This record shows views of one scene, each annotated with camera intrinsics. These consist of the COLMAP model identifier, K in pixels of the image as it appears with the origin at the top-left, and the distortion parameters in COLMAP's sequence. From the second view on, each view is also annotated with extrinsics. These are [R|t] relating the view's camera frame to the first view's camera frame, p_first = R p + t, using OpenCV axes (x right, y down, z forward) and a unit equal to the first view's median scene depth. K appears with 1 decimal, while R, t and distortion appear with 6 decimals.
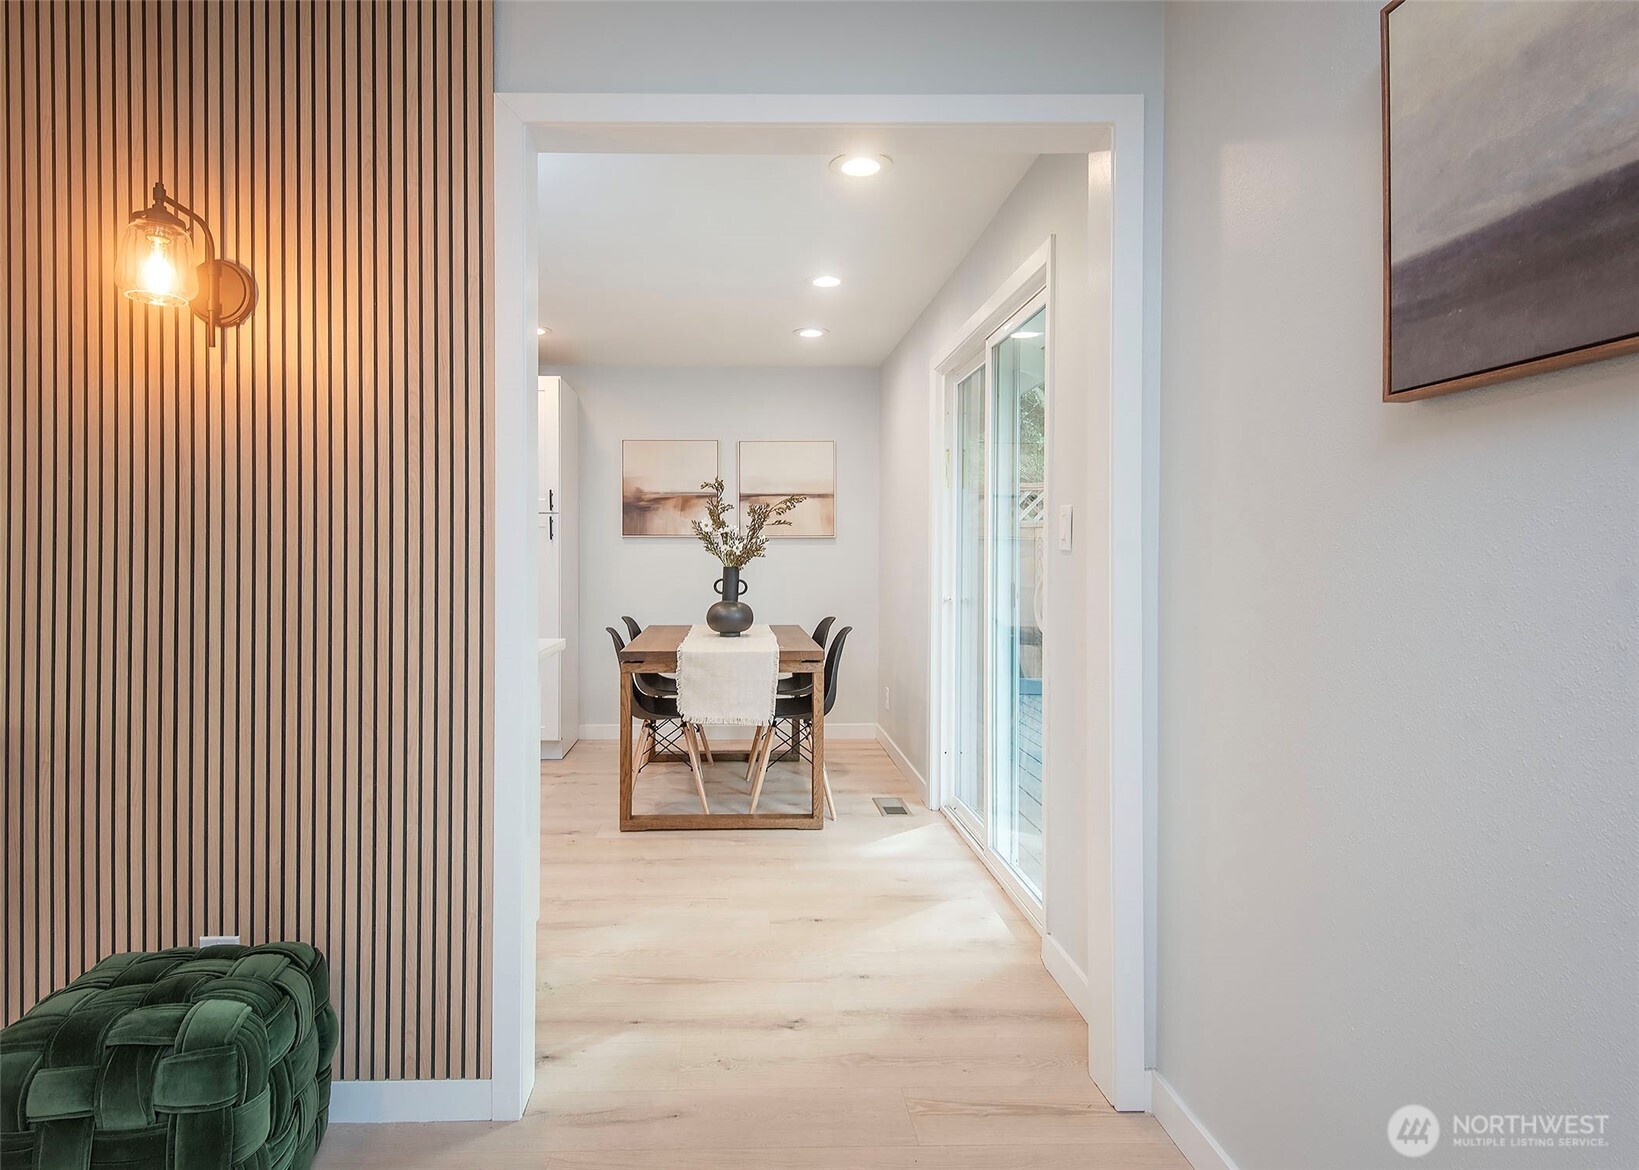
lens RADIAL K [[850.8, 0, 804.9], [0, 850.8, 553.6], [0, 0, 1]] dist [-0.034698, -0.000555]
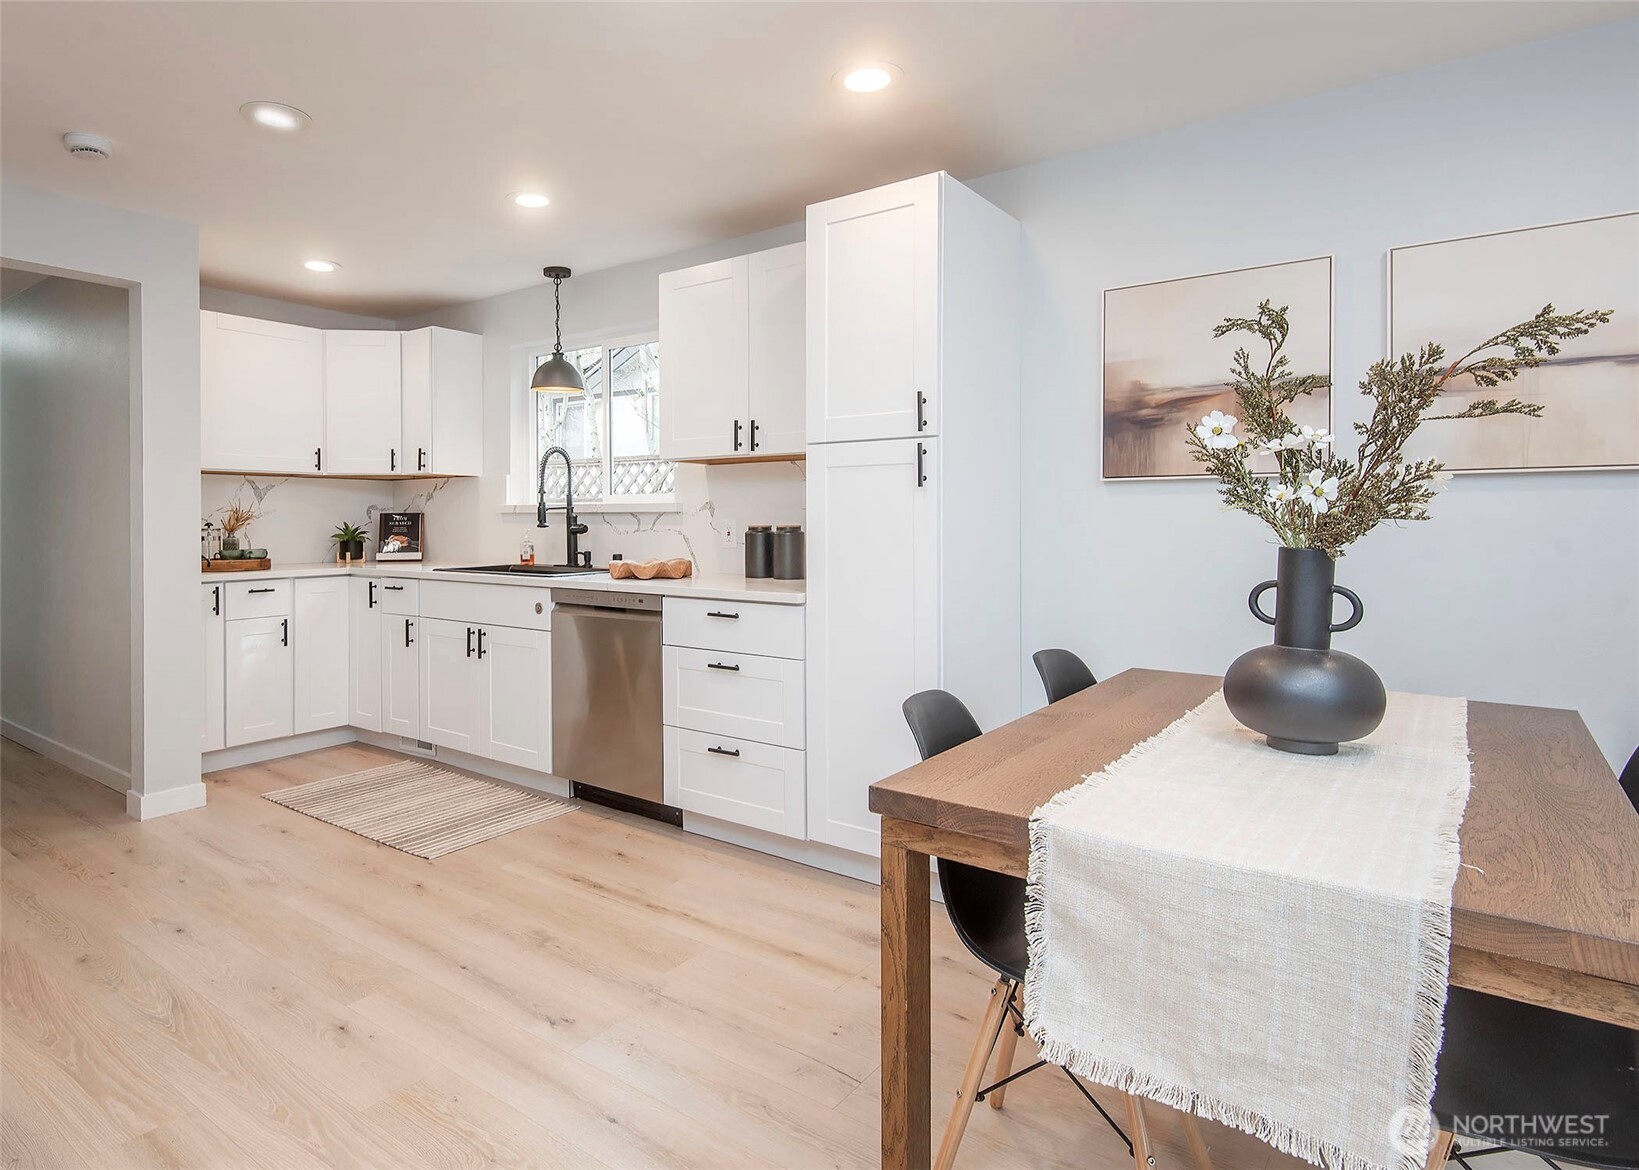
lens RADIAL K [[883.8, 0, 738.8], [0, 883.8, 527.0], [0, 0, 1]] dist [-0.005149, -0.001701]
pose [[0.714908, 0.002155, -0.699215, -0.000861], [0.005387, 0.999949, 0.008590, 0.002662], [0.699198, -0.009907, 0.714860, 0.579295]]
